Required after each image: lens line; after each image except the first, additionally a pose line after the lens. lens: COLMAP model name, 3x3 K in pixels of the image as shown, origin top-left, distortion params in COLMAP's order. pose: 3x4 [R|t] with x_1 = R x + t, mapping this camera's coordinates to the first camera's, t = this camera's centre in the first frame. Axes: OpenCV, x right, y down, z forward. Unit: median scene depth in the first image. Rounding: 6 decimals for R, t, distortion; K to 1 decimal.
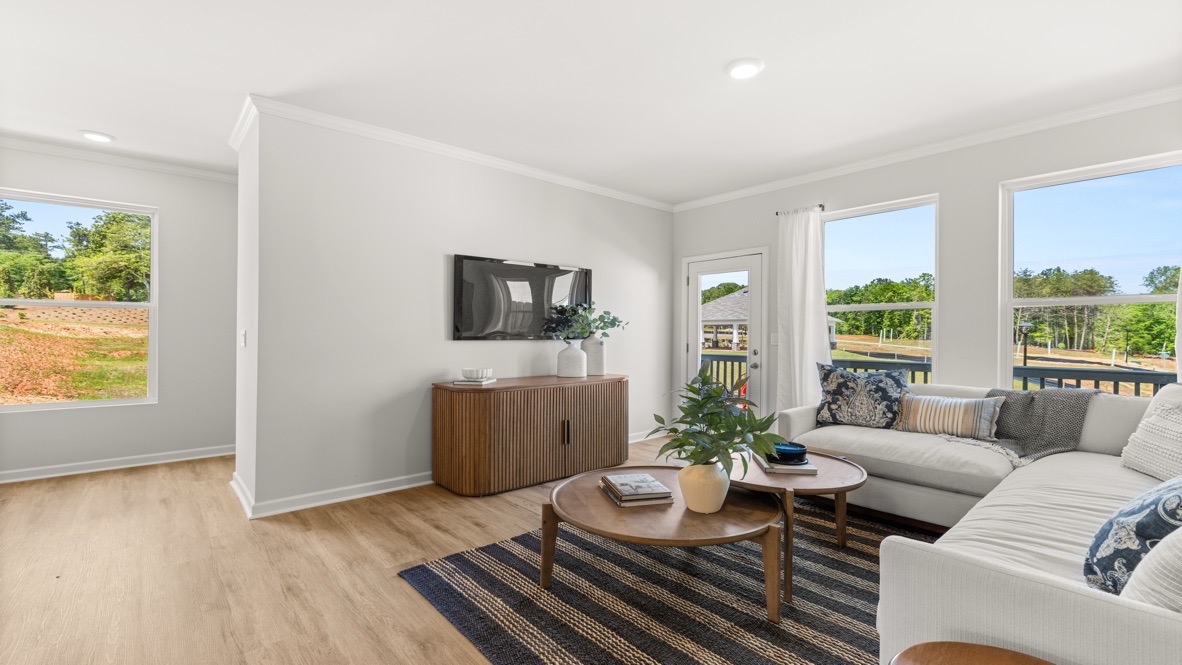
lens RADIAL K [[510.1, 0, 592.9], [0, 510.1, 331.8], [0, 0, 1]] dist [-0.002547, 0.001451]
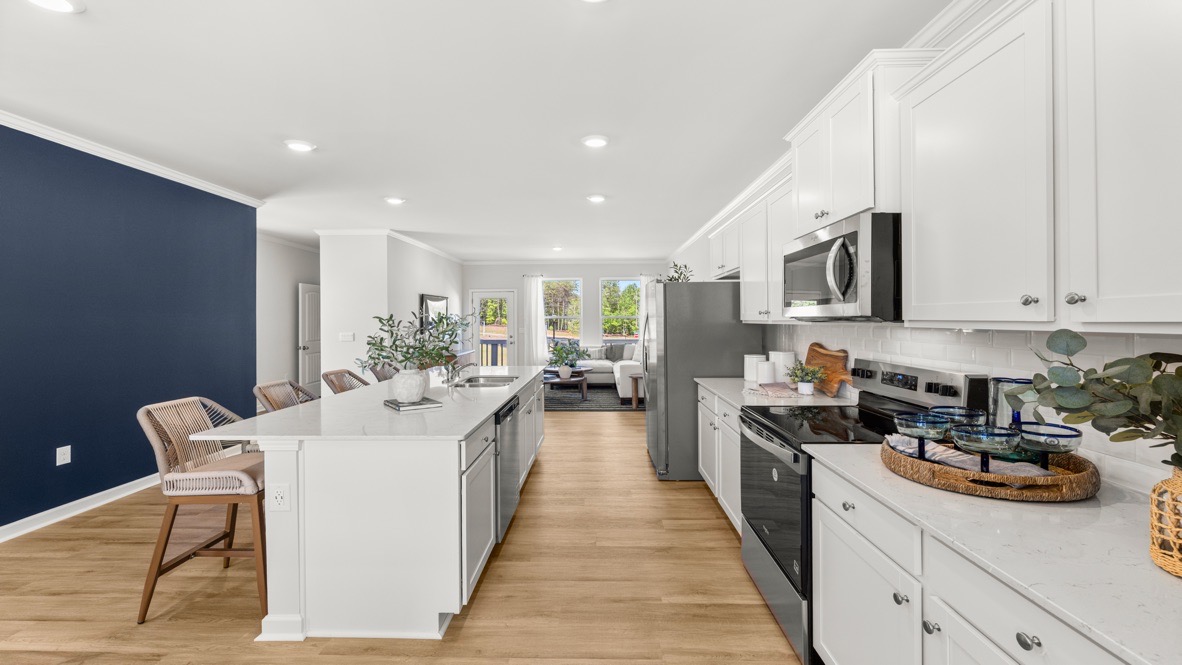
lens RADIAL K [[510.1, 0, 597.8], [0, 510.1, 316.9], [0, 0, 1]] dist [-0.002547, 0.001451]
pose [[0.665300, -0.003536, 0.746567, -1.161530], [0.005262, 0.999986, 0.000046, -0.046894], [-0.746557, 0.003898, 0.665310, -0.799211]]
